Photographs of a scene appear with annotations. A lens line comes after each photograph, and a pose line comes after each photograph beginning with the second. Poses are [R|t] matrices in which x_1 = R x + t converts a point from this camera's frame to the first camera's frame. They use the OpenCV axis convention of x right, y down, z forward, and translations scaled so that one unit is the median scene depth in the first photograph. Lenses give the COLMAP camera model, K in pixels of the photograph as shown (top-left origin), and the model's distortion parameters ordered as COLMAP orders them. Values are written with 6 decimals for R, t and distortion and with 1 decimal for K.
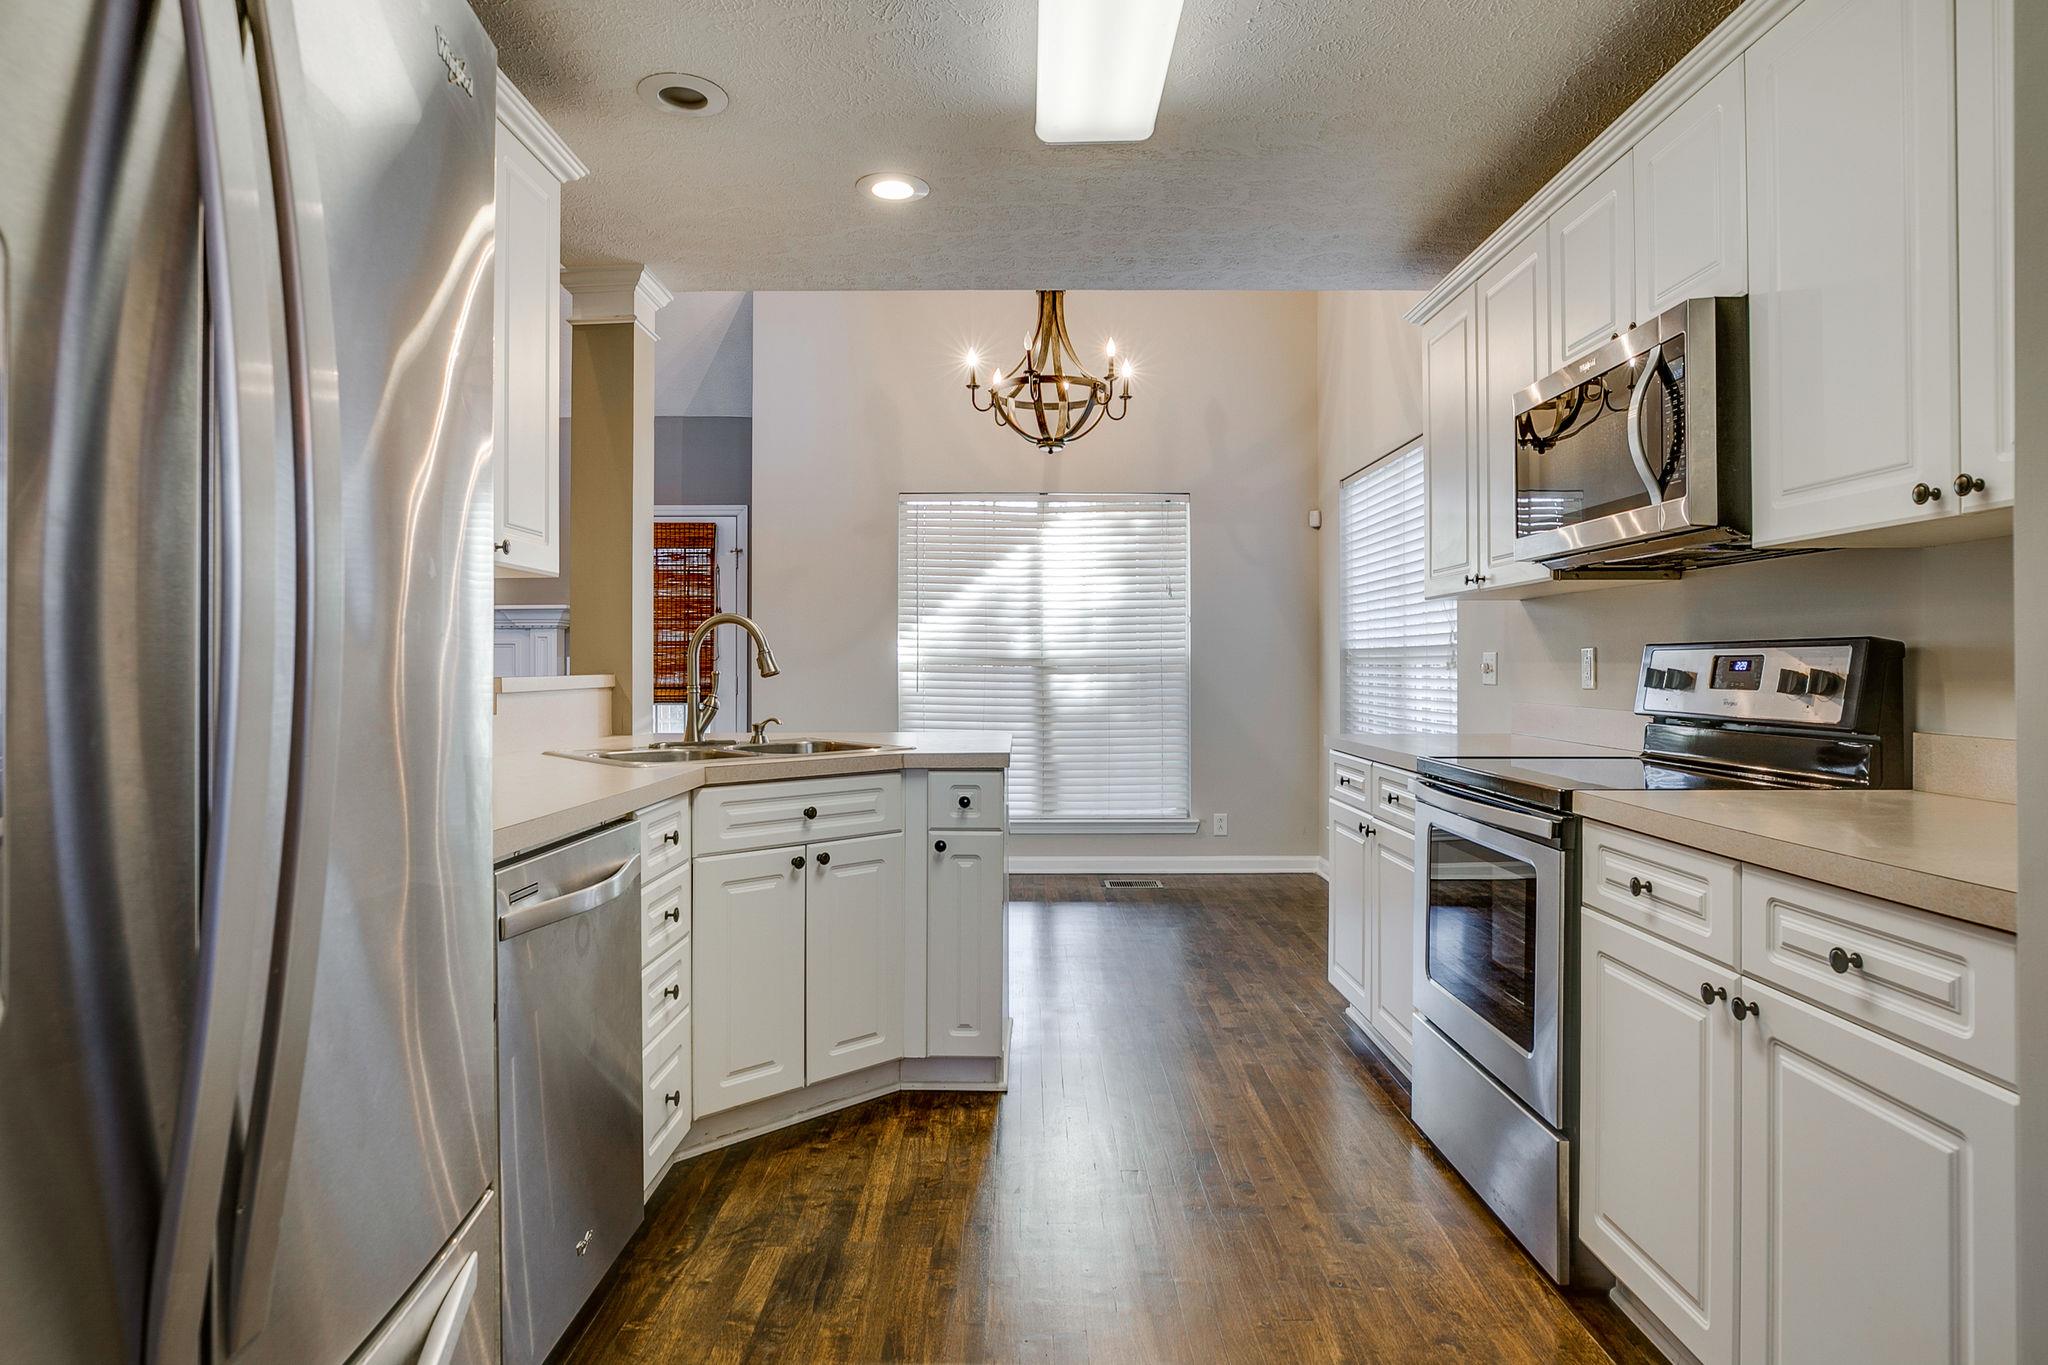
lens RADIAL K [[1118.5, 0, 1023.8], [0, 1118.5, 671.1], [0, 0, 1]] dist [-0.033021, 0.000727]
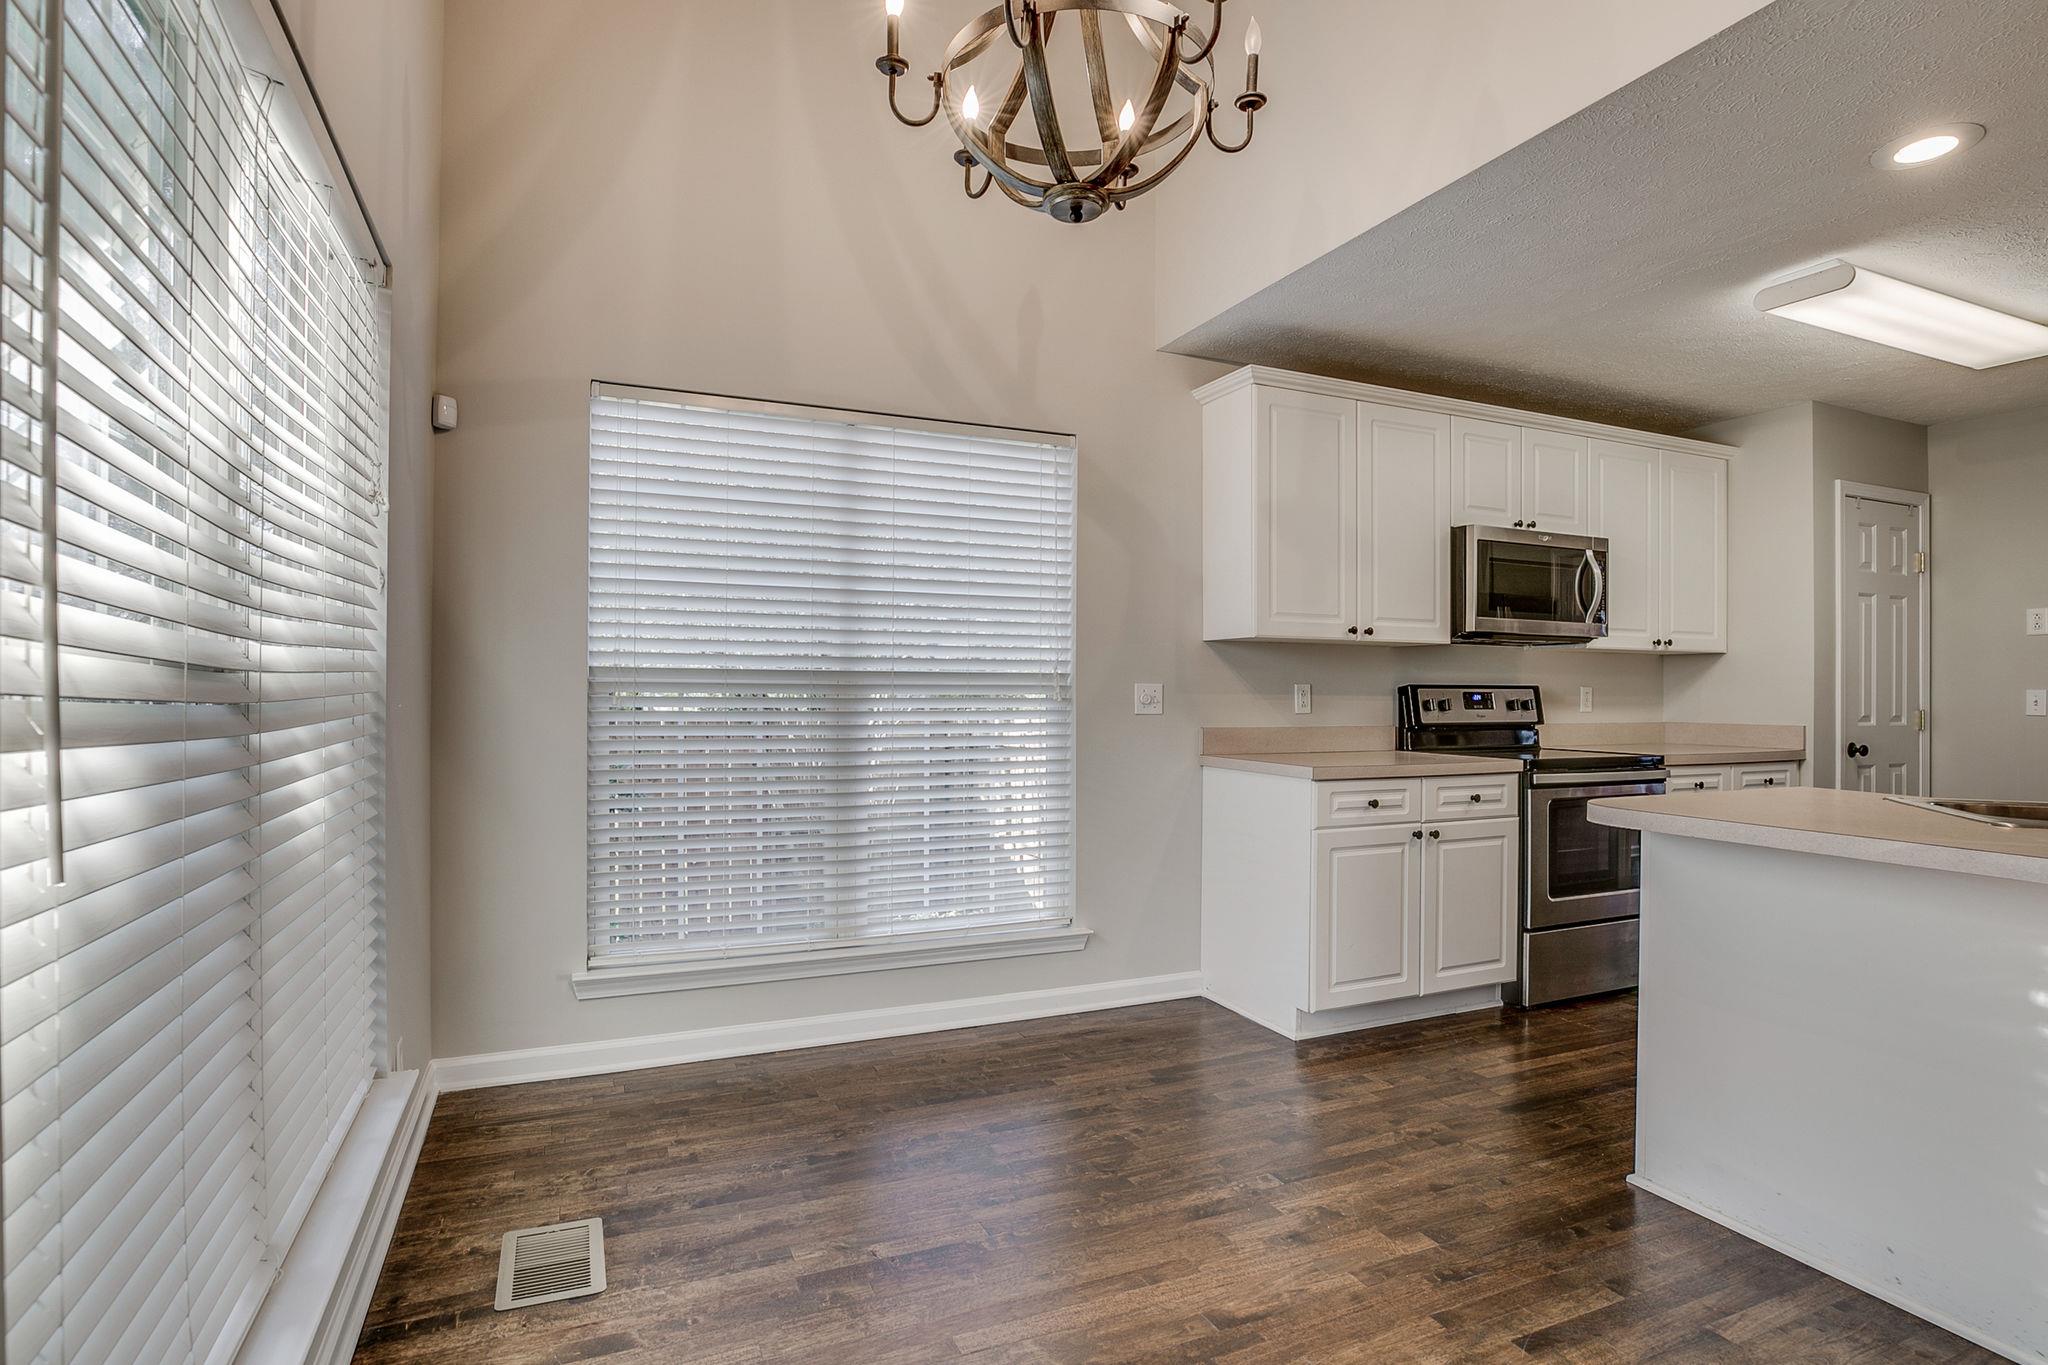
lens RADIAL K [[982.1, 0, 997.8], [0, 982.1, 681.4], [0, 0, 1]] dist [-0.019232, -0.000229]
pose [[-0.374185, 0.005011, 0.927340, -0.676699], [-0.000843, 0.999983, -0.005744, -0.022729], [-0.927354, -0.002931, -0.374175, 2.476500]]
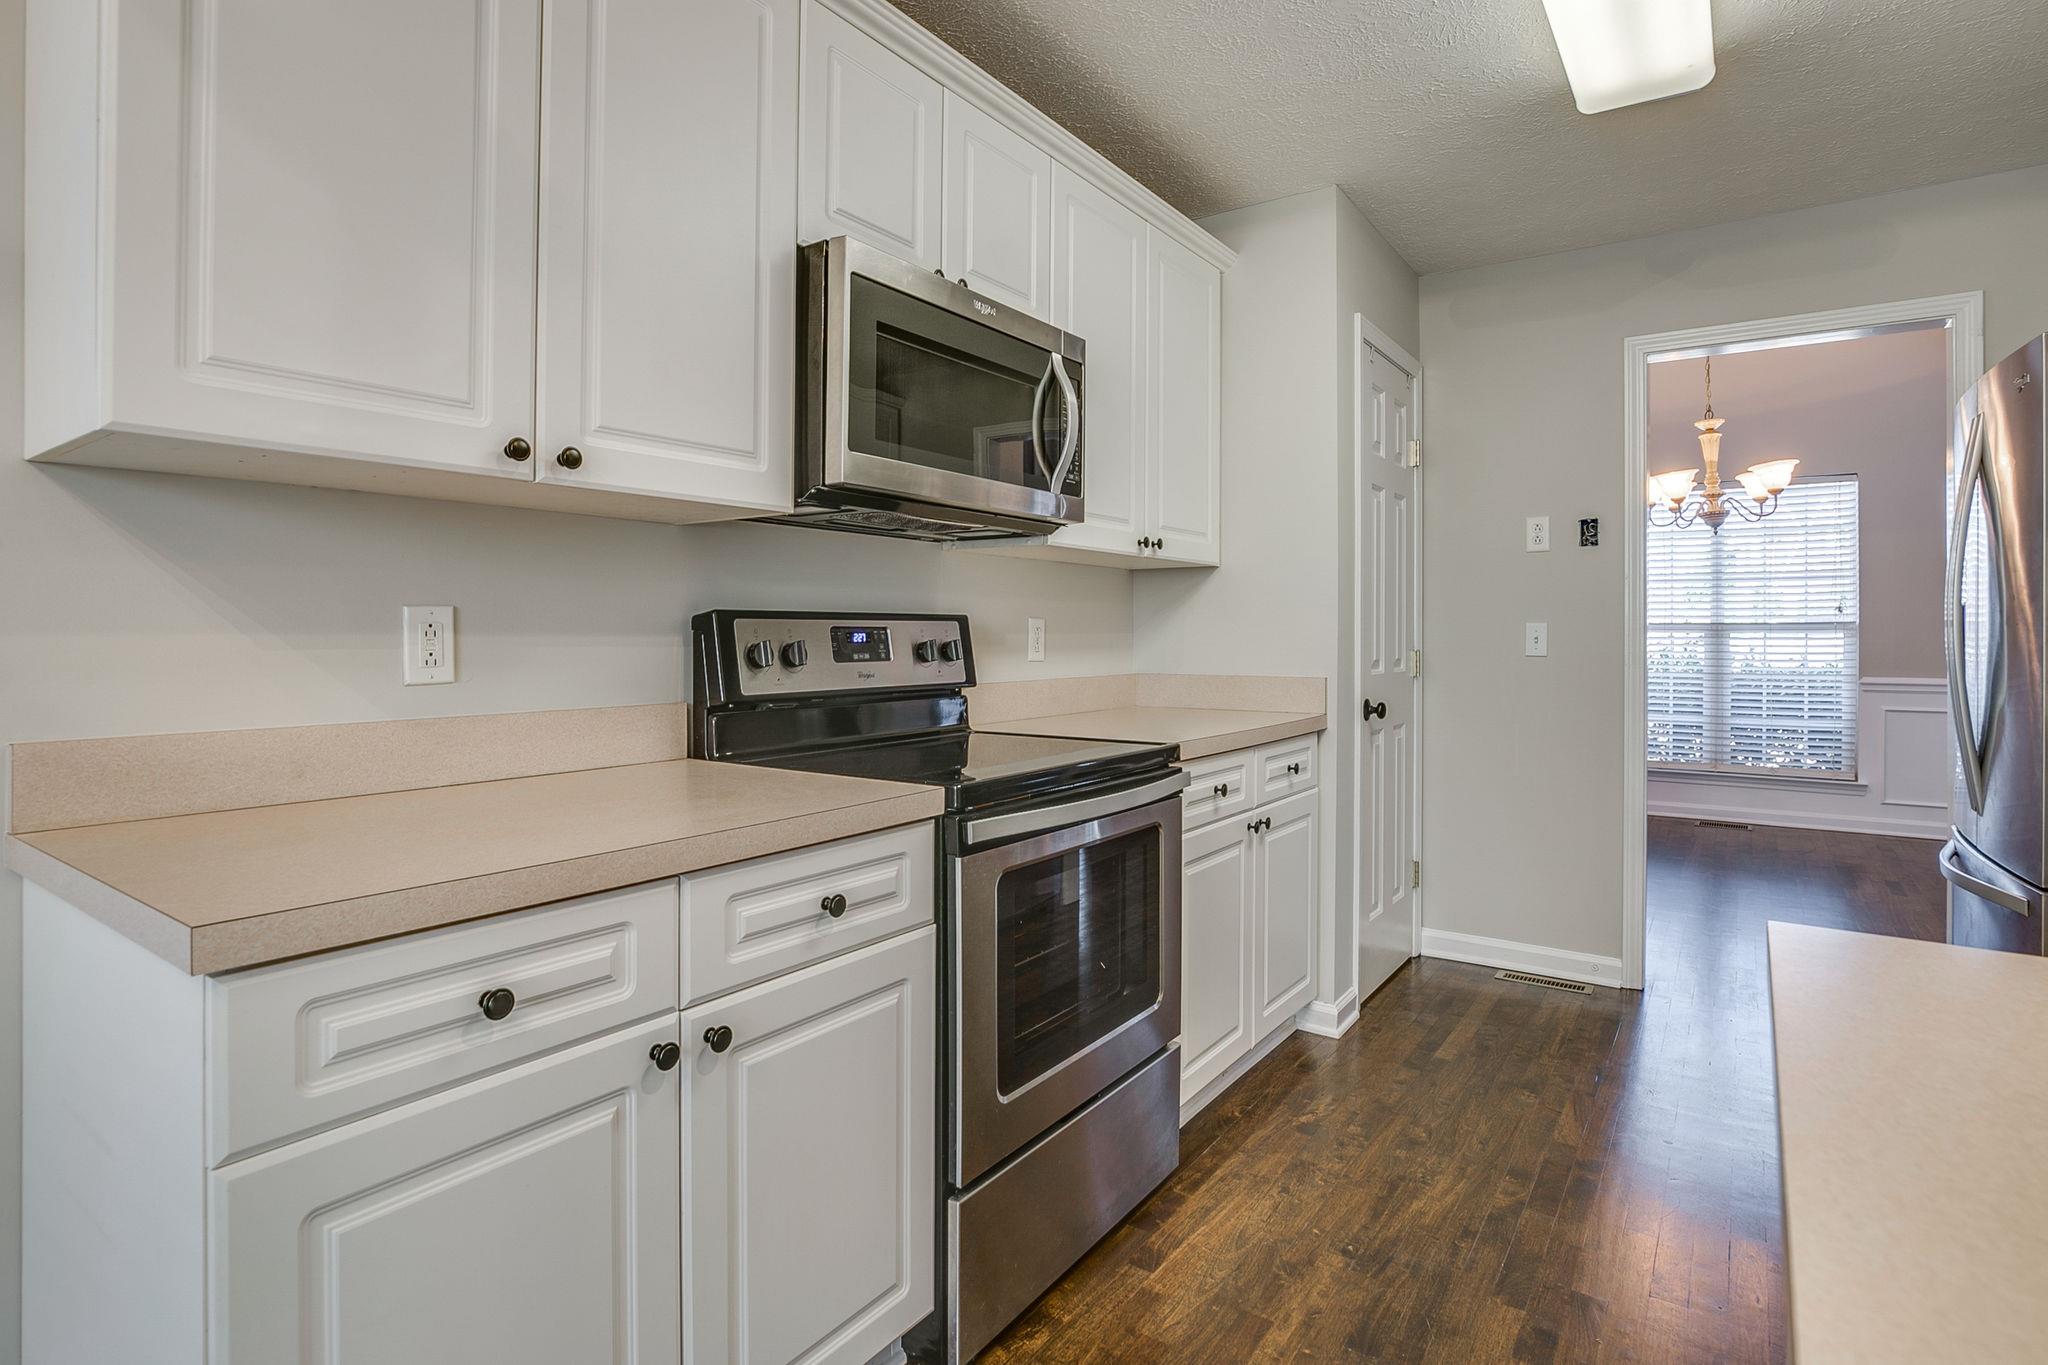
lens RADIAL K [[1041.1, 0, 995.9], [0, 1041.1, 621.0], [0, 0, 1]] dist [-0.021007, 0.000087]
pose [[-0.804019, 0.005149, 0.594582, -0.004979], [0.001921, 0.999980, -0.006062, -0.013694], [-0.594601, -0.003731, -0.804012, 1.677716]]
